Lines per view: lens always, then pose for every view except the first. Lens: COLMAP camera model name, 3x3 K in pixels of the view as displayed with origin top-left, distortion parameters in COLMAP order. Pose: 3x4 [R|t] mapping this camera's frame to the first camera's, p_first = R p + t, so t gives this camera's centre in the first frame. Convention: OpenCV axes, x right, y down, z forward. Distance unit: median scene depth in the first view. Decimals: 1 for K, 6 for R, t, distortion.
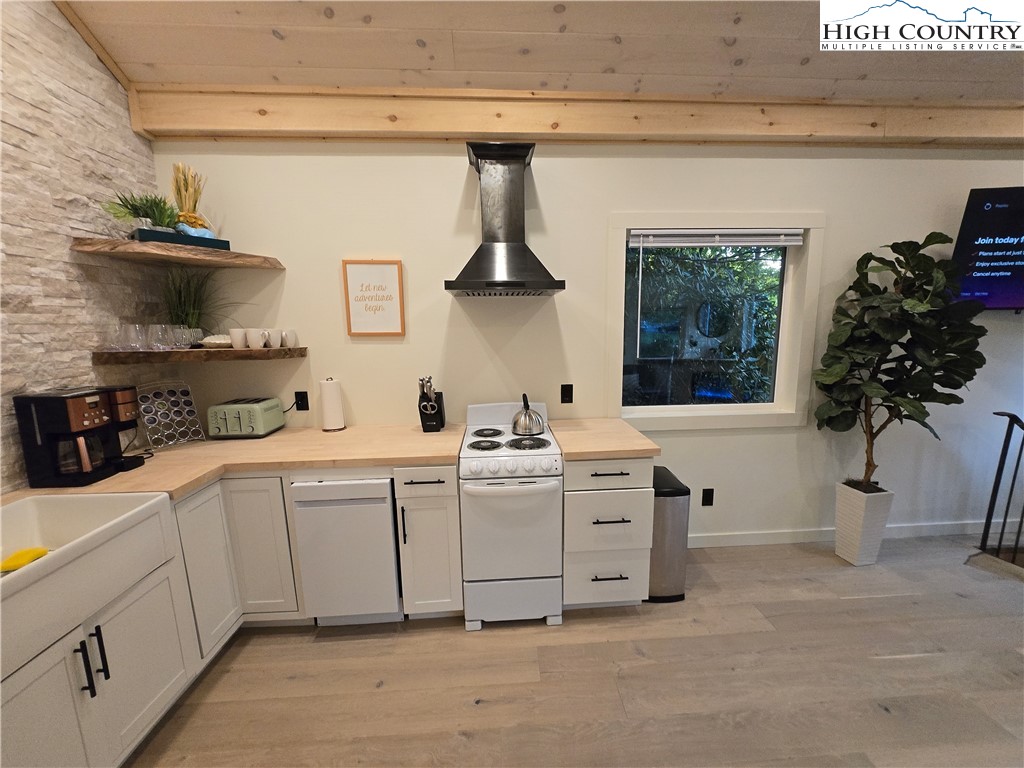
lens RADIAL K [[398.7, 0, 517.8], [0, 398.7, 390.2], [0, 0, 1]] dist [0.001121, -0.002250]
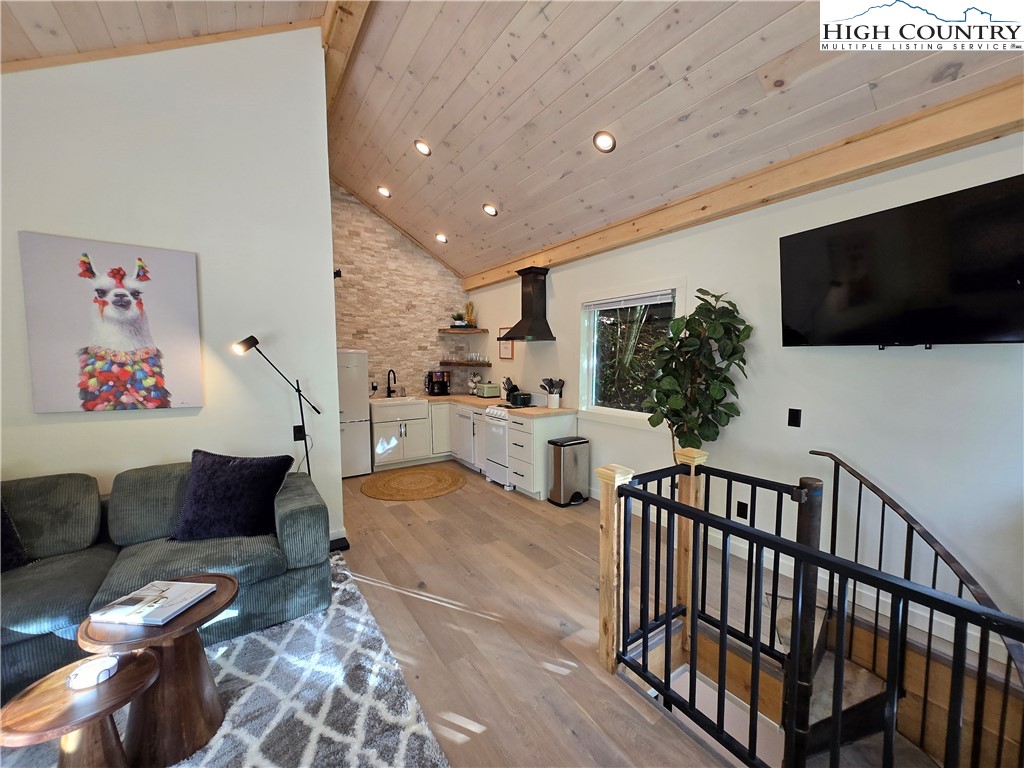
lens RADIAL K [[398.7, 0, 517.8], [0, 398.7, 390.2], [0, 0, 1]] dist [0.001121, -0.002250]
pose [[0.513917, 0.086548, -0.853463, 1.967139], [-0.143528, 0.989548, 0.013922, 0.001876], [0.845748, 0.115341, 0.520968, -0.159705]]
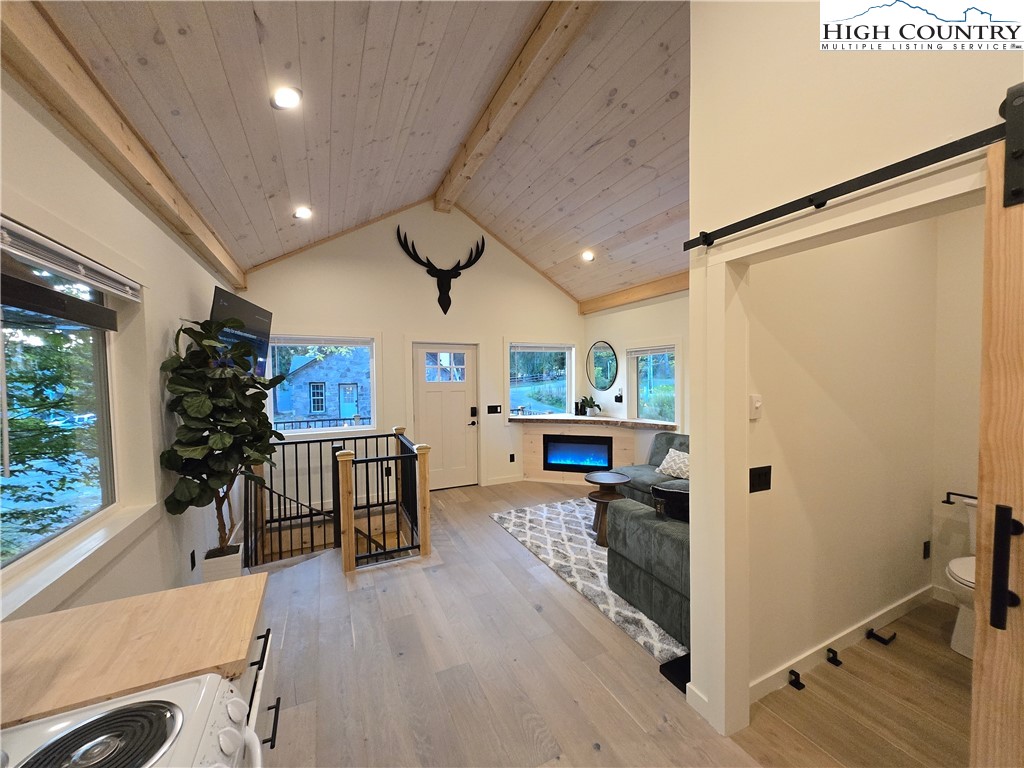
lens RADIAL K [[398.7, 0, 517.8], [0, 398.7, 390.2], [0, 0, 1]] dist [0.001121, -0.002250]
pose [[-0.383821, -0.015323, 0.923280, -0.435913], [0.165164, 0.982599, 0.084969, -0.154466], [-0.908516, 0.185105, -0.374612, 0.752488]]
